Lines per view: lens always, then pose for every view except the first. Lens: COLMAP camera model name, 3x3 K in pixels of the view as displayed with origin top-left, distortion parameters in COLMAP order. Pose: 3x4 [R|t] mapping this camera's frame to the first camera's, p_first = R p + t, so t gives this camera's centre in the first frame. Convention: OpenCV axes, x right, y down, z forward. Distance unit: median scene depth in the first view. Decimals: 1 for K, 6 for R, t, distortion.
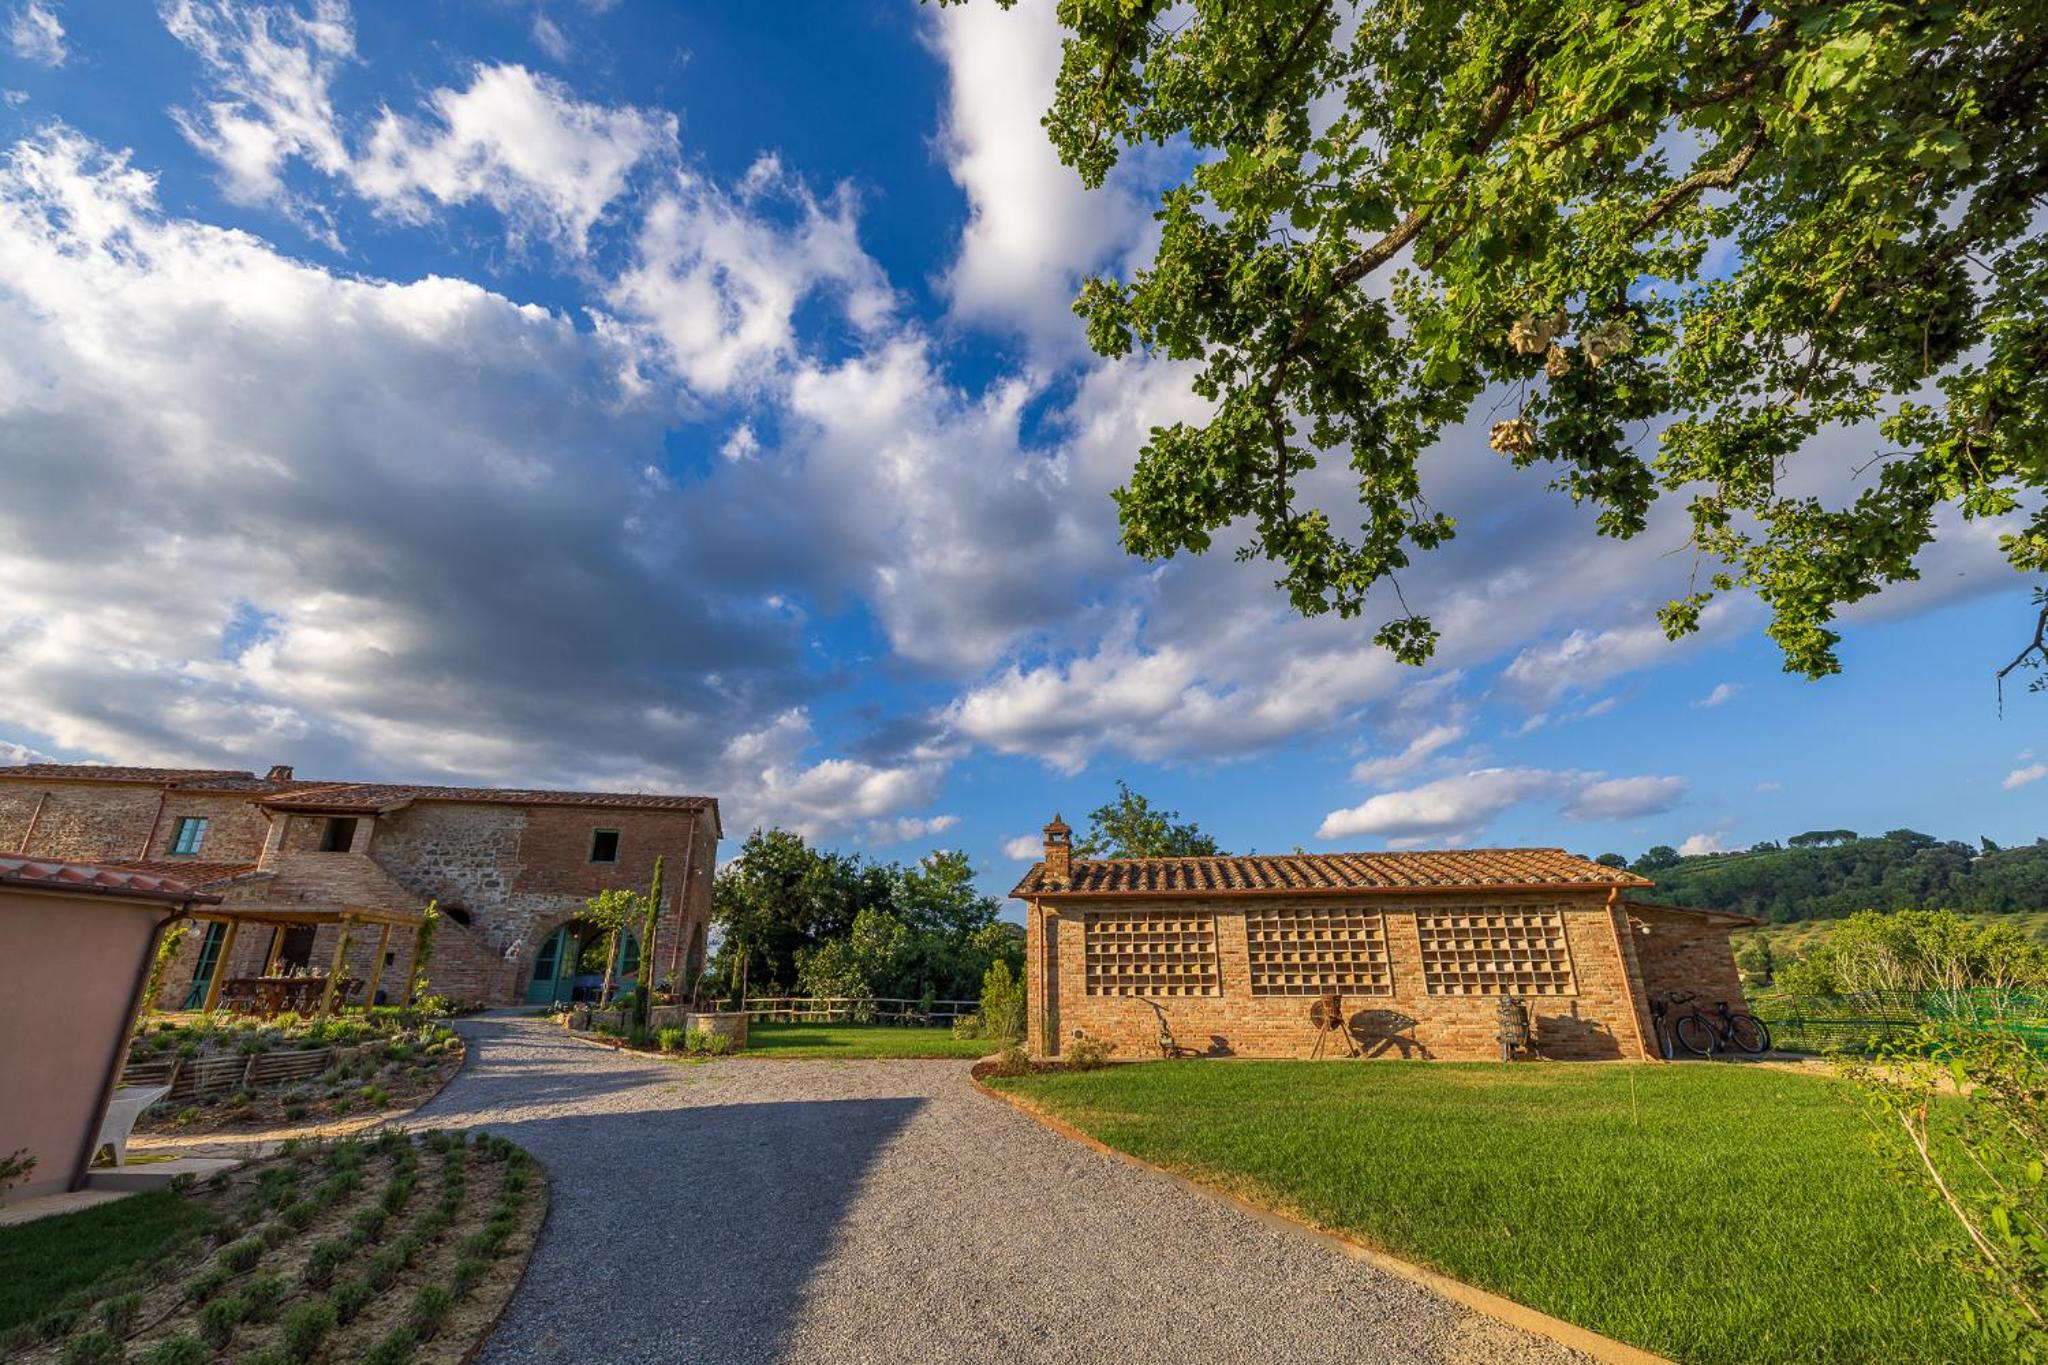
lens RADIAL K [[825.6, 0, 1010.2], [0, 825.6, 689.8], [0, 0, 1]] dist [0.008355, -0.005521]
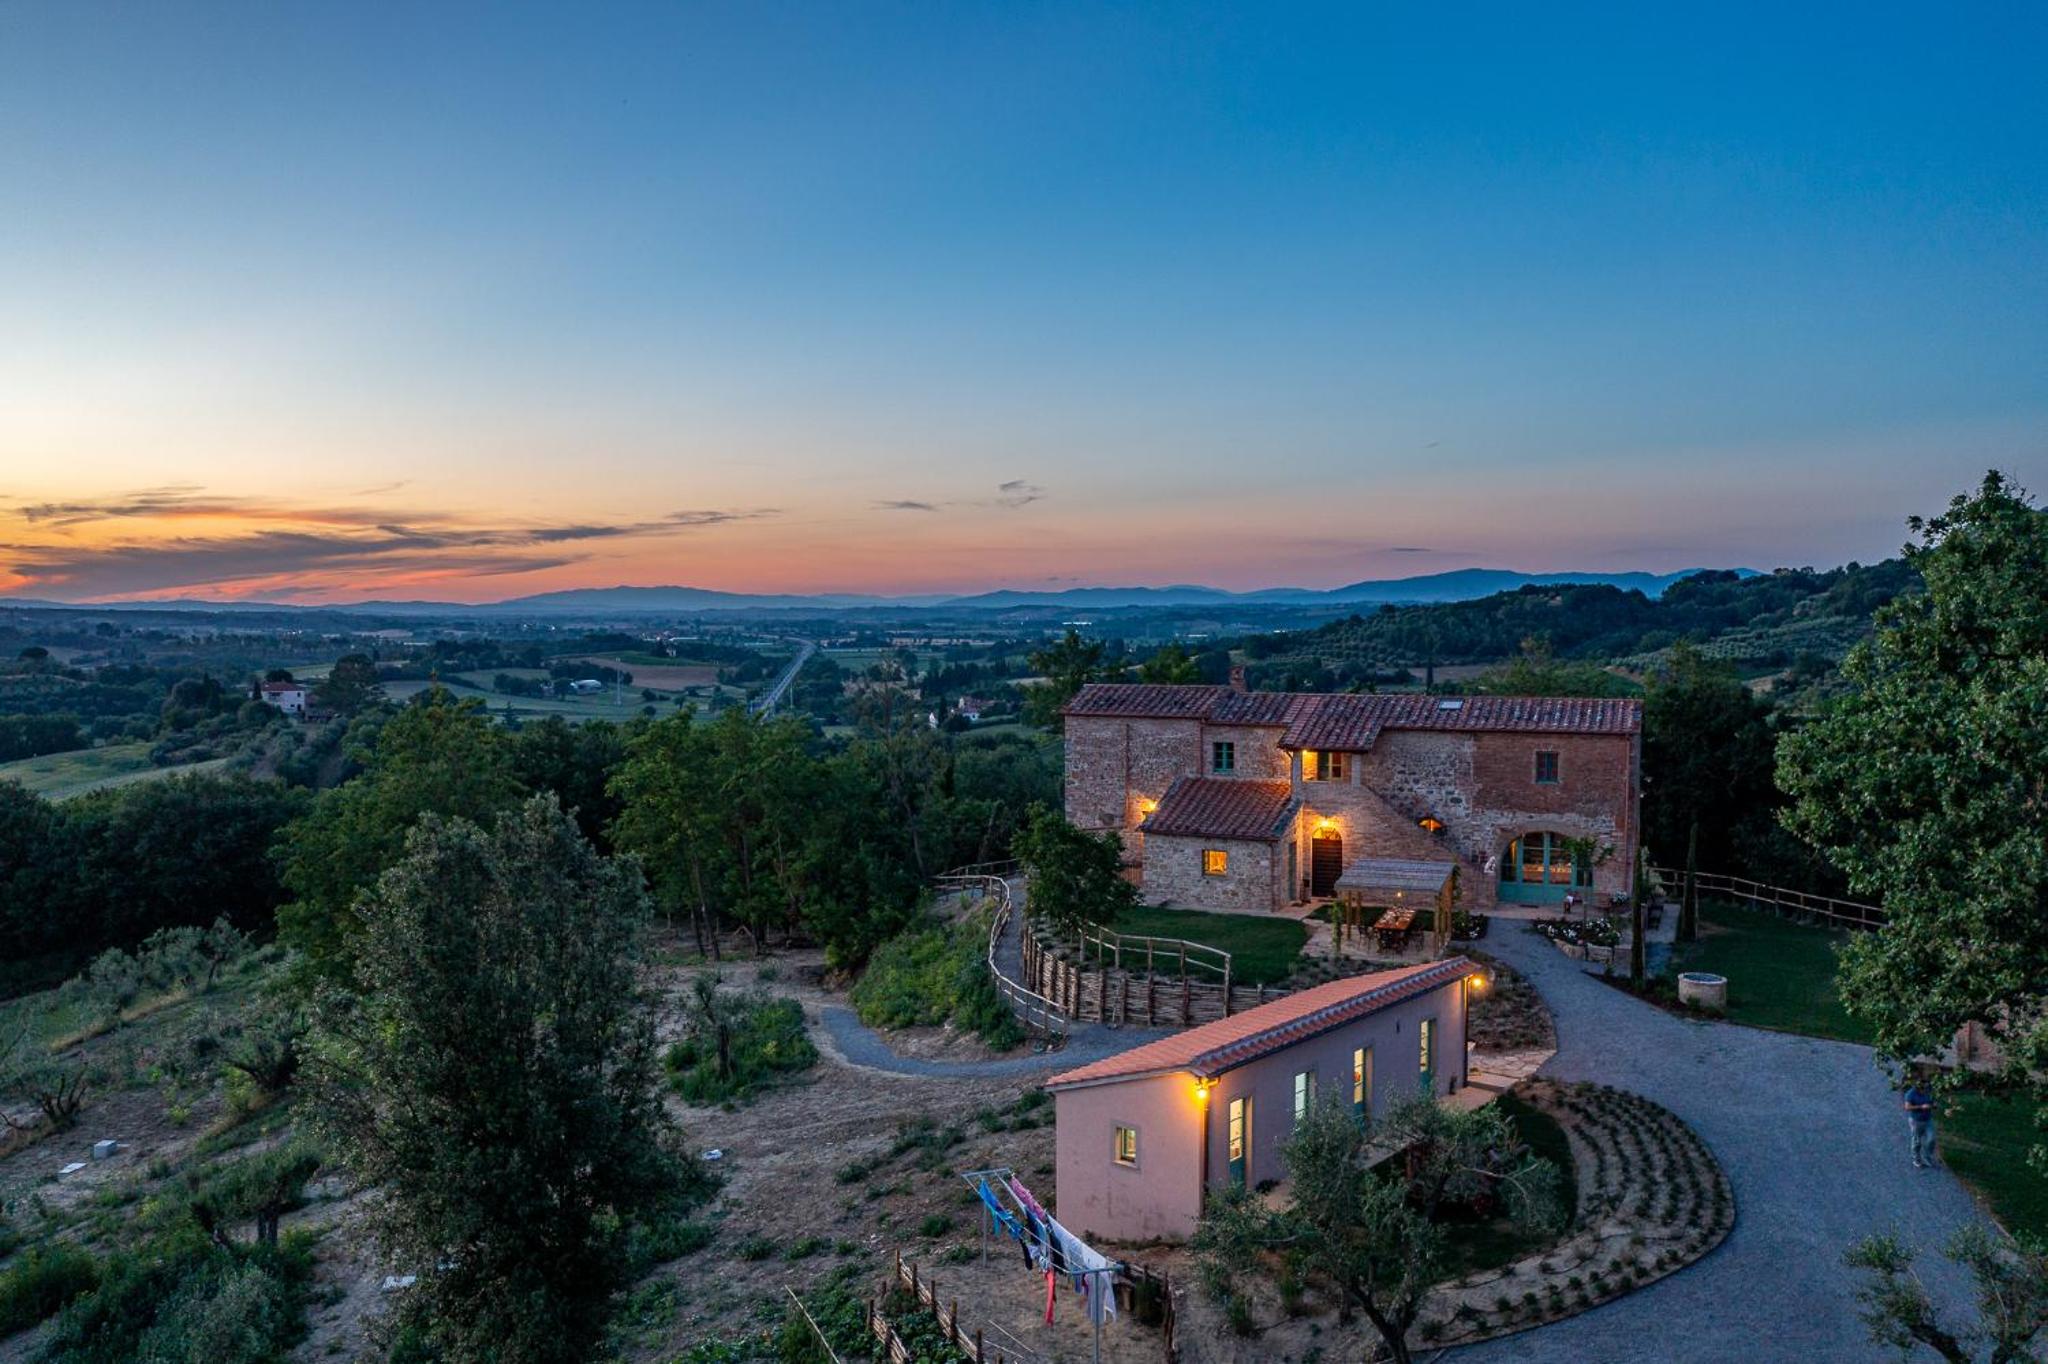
lens RADIAL K [[1644.3, 0, 998.1], [0, 1644.3, 684.4], [0, 0, 1]] dist [-0.009916, 0.004386]
pose [[0.809747, 0.029590, -0.586033, 0.315565], [0.193243, 0.929566, 0.313948, -1.306847], [0.554046, -0.367466, 0.746995, -1.705648]]
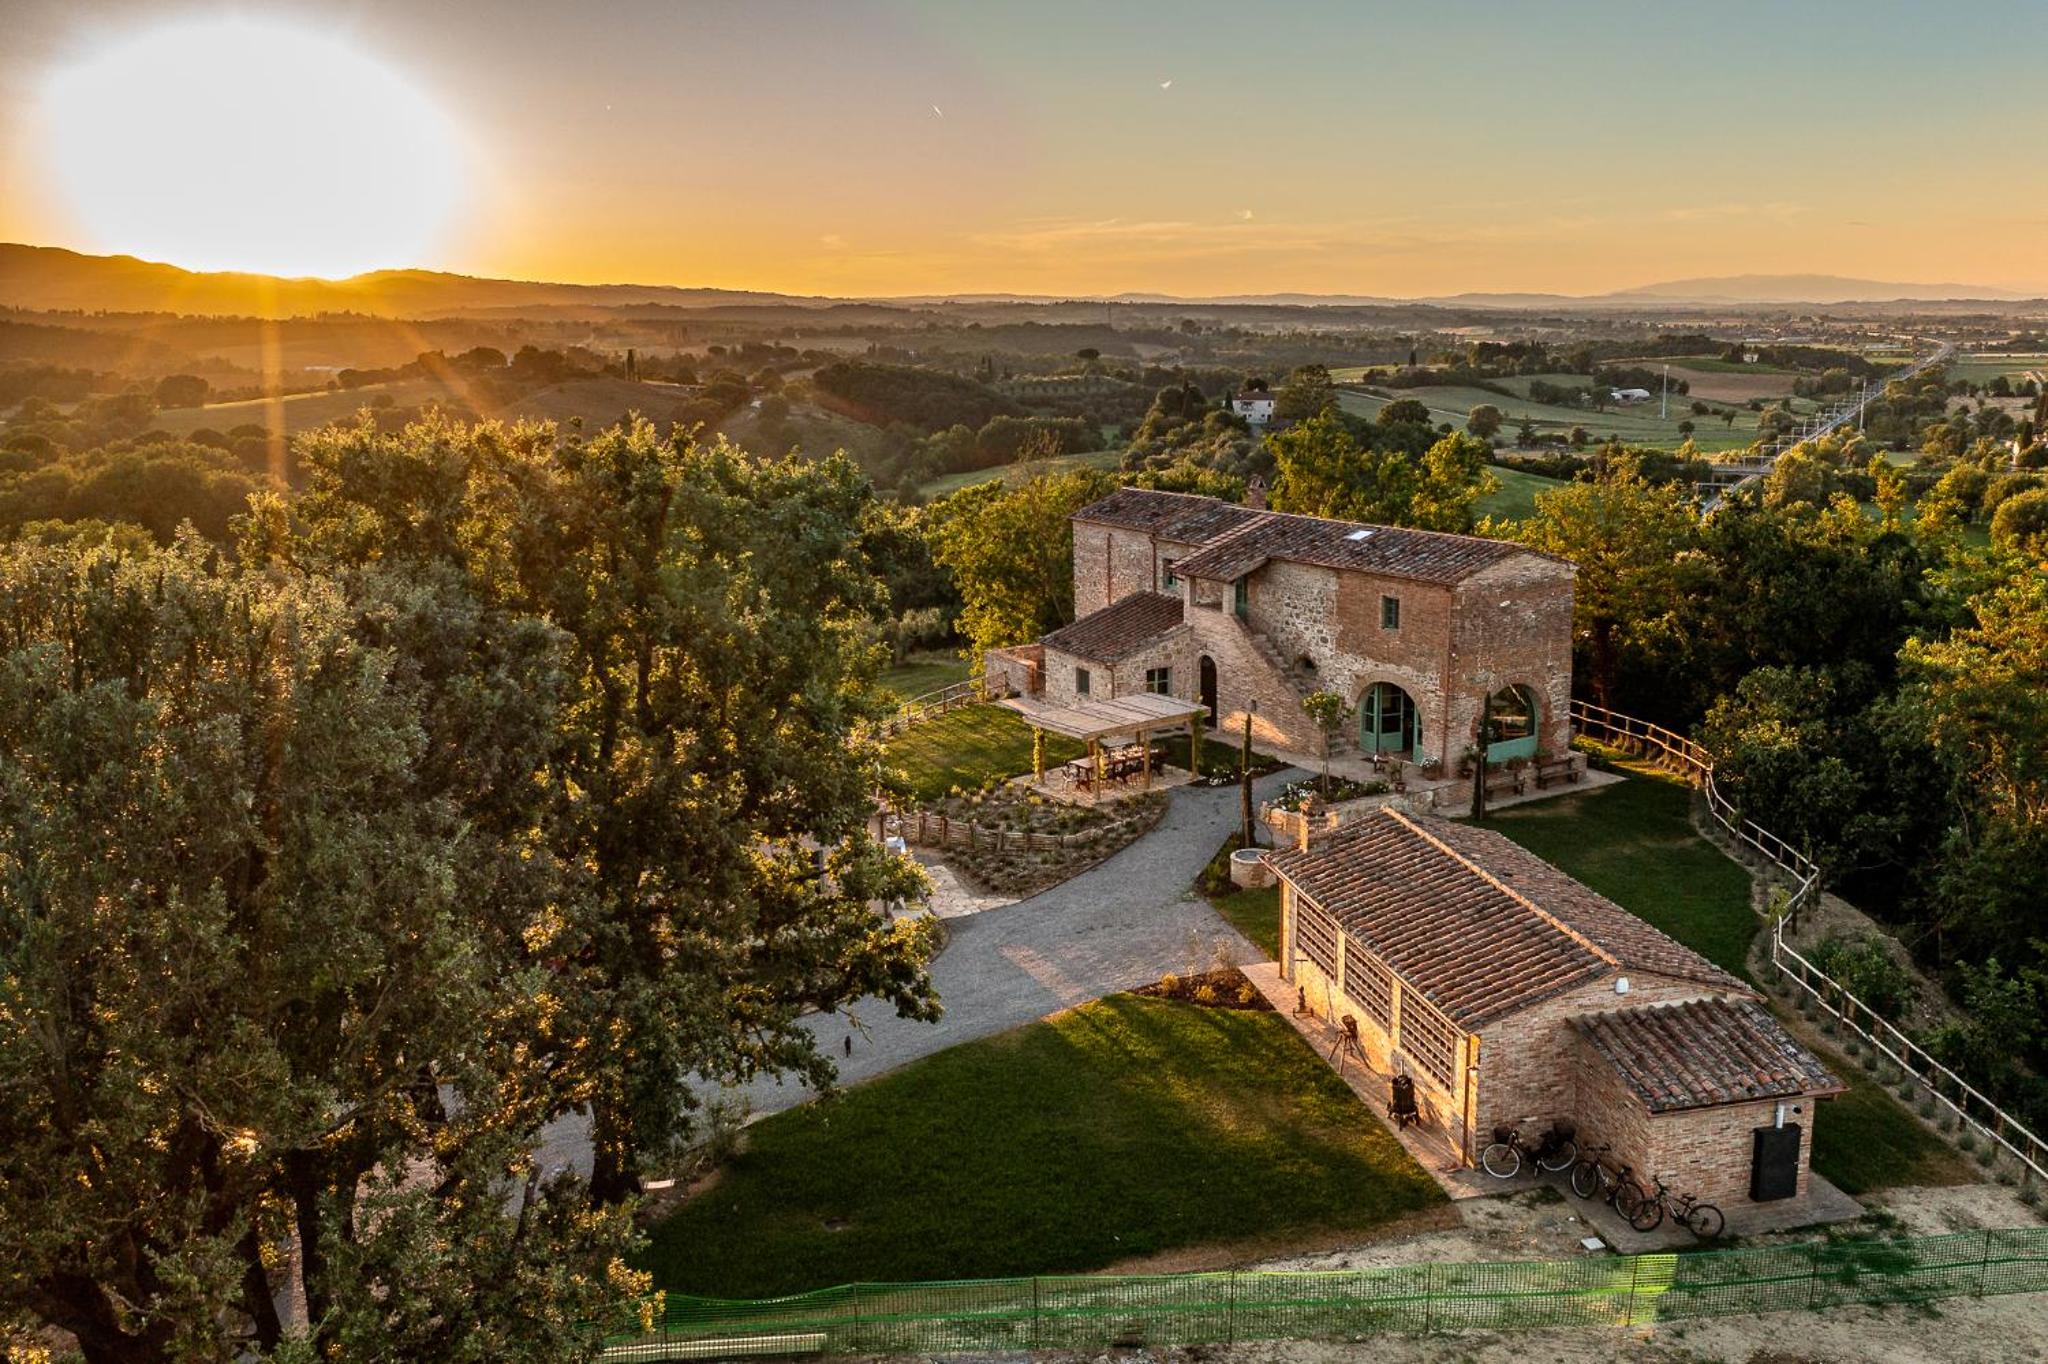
lens RADIAL K [[1798.9, 0, 1164.1], [0, 1798.9, 762.4], [0, 0, 1]] dist [-0.012135, 0.000388]
pose [[0.414425, 0.225626, -0.881671, 2.384417], [0.305301, 0.878176, 0.368237, -0.947627], [0.857346, -0.421782, 0.295055, 0.147989]]
